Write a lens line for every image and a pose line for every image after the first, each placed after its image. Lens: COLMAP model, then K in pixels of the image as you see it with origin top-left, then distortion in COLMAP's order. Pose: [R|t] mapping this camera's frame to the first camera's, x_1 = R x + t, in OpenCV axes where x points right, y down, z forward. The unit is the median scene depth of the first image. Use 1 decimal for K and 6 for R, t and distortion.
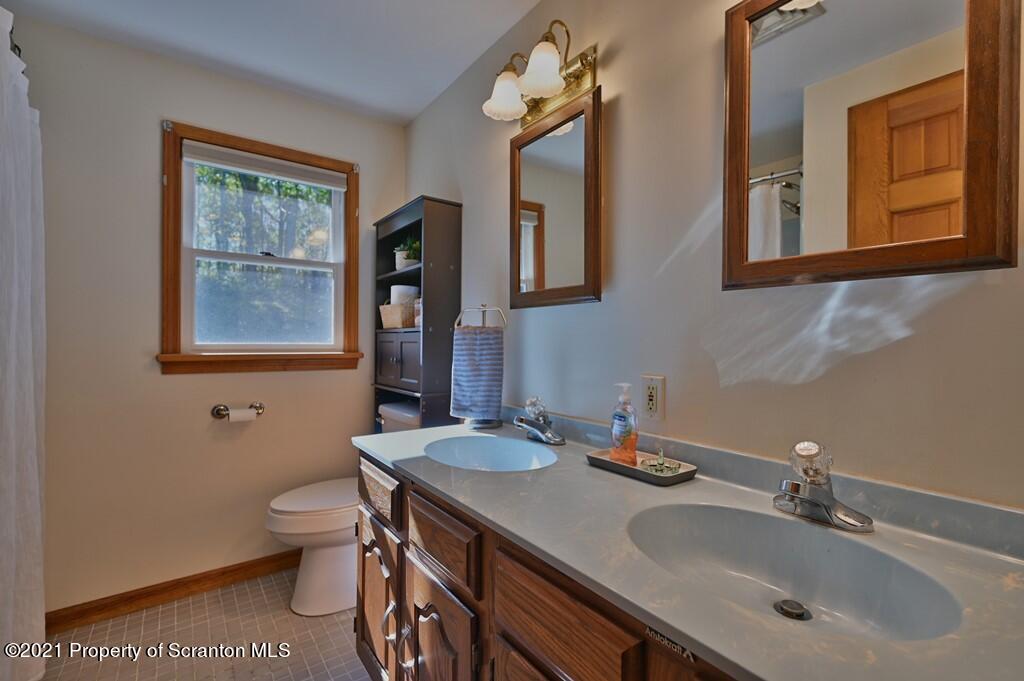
lens RADIAL K [[460.8, 0, 521.6], [0, 460.8, 341.2], [0, 0, 1]] dist [-0.000745, -0.000972]
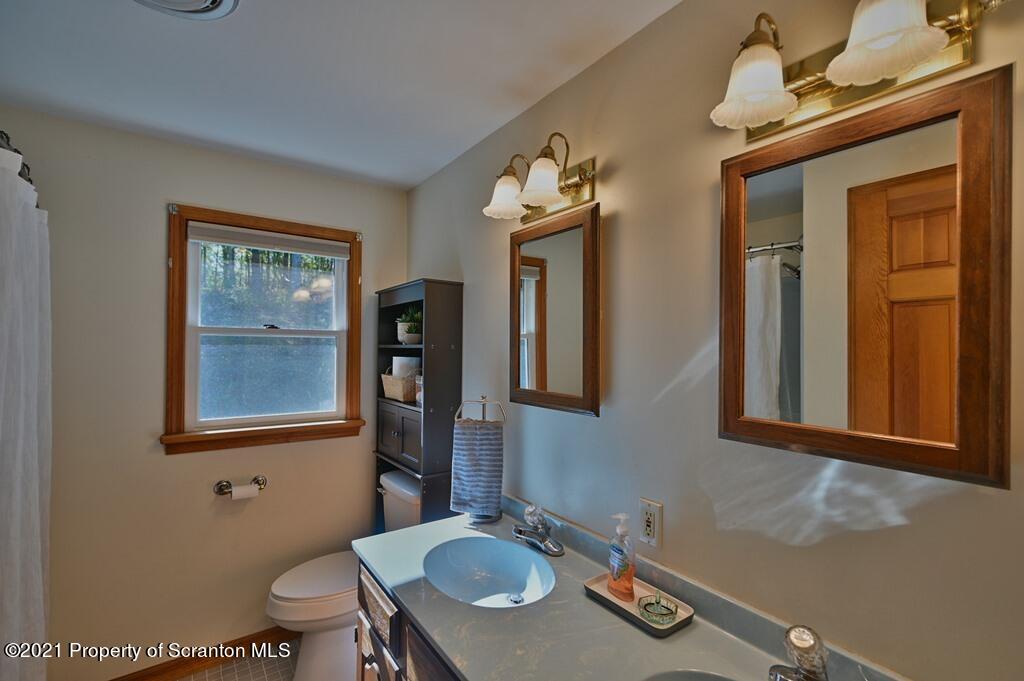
lens RADIAL K [[460.8, 0, 521.4], [0, 460.8, 342.7], [0, 0, 1]] dist [-0.000745, -0.000972]
pose [[0.999963, 0.000464, -0.008560, 0.009426], [-0.000569, 0.999923, -0.012360, -0.210470], [0.008554, 0.012365, 0.999887, -0.006851]]
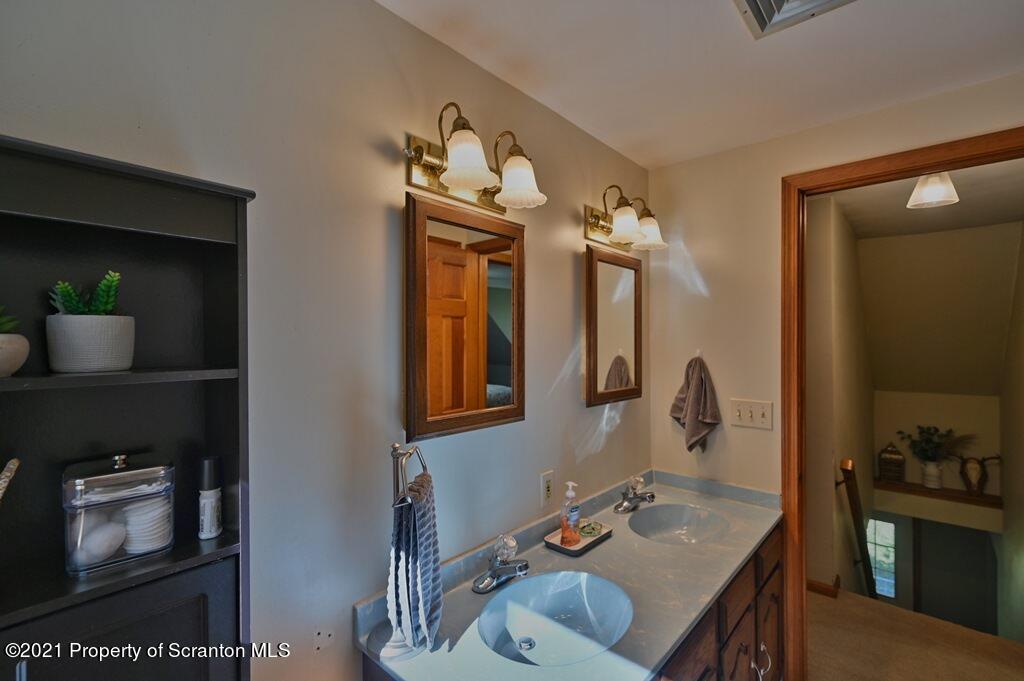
lens RADIAL K [[460.8, 0, 512.8], [0, 460.8, 344.6], [0, 0, 1]] dist [-0.000745, -0.000972]
pose [[-0.209241, -0.010779, 0.977805, -0.811417], [0.004499, 0.999918, 0.011986, -0.252524], [-0.977854, 0.006907, -0.209176, 1.125417]]
